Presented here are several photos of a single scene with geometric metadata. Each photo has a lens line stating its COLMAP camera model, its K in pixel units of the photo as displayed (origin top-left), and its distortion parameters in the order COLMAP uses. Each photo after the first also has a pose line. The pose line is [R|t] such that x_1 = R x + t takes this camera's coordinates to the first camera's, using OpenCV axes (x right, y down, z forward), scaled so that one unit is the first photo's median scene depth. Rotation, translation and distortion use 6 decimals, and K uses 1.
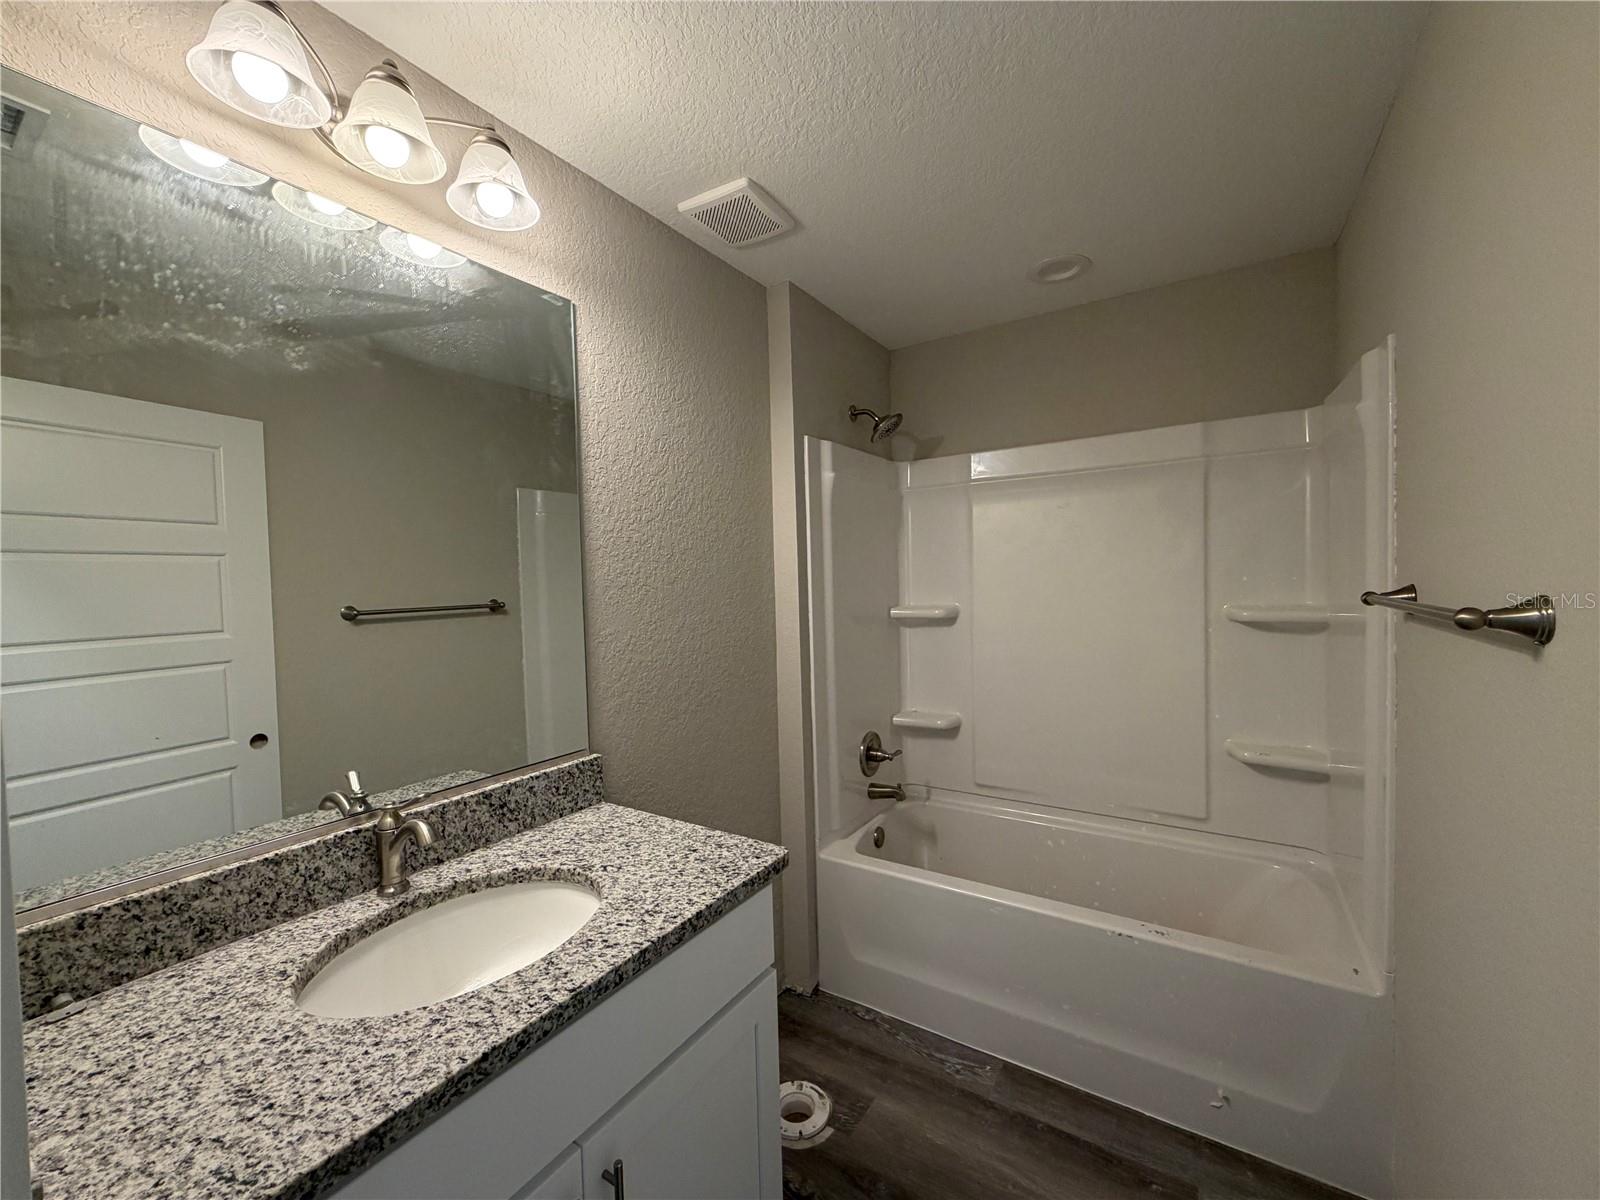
lens RADIAL K [[637.5, 0, 796.3], [0, 637.5, 595.0], [0, 0, 1]] dist [0.000919, 0.000434]
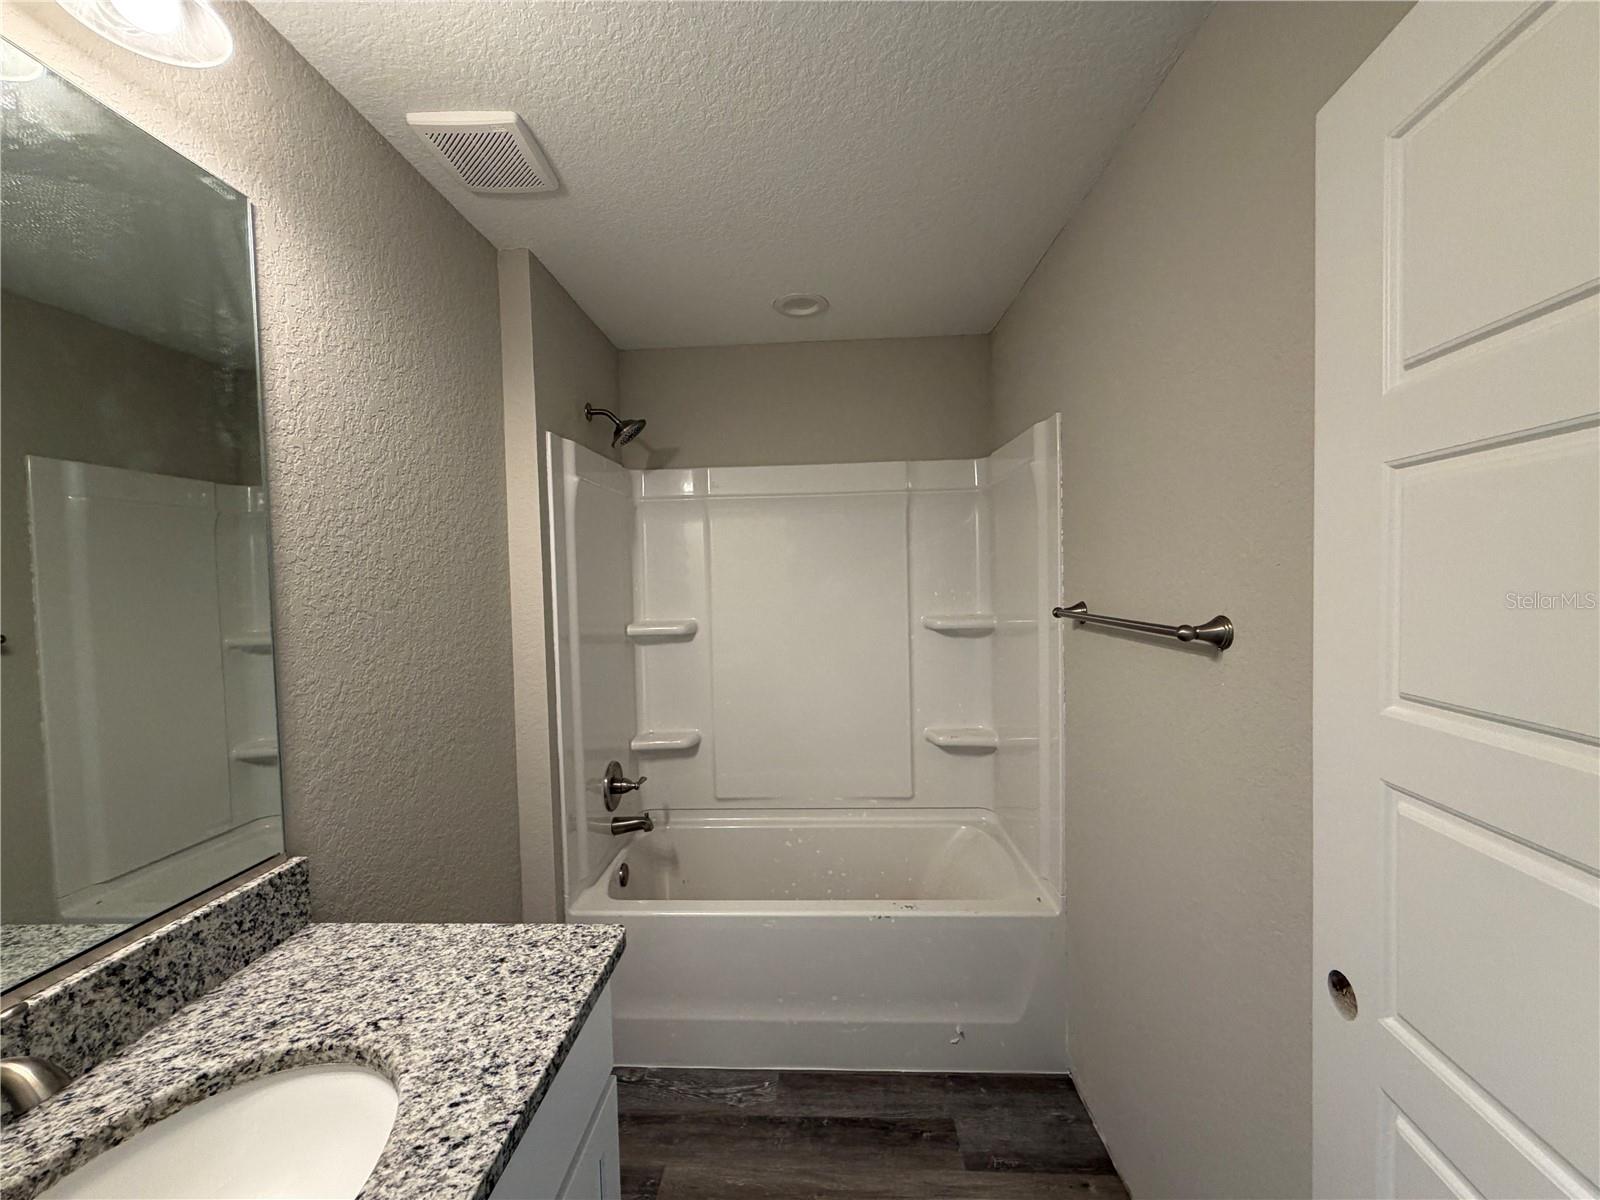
lens RADIAL K [[637.5, 0, 800.6], [0, 637.5, 596.8], [0, 0, 1]] dist [0.000919, 0.000434]
pose [[0.865280, -0.009191, 0.501205, -0.169992], [0.013882, 0.999888, -0.005629, -0.021528], [-0.501097, 0.011828, 0.865310, 0.108960]]
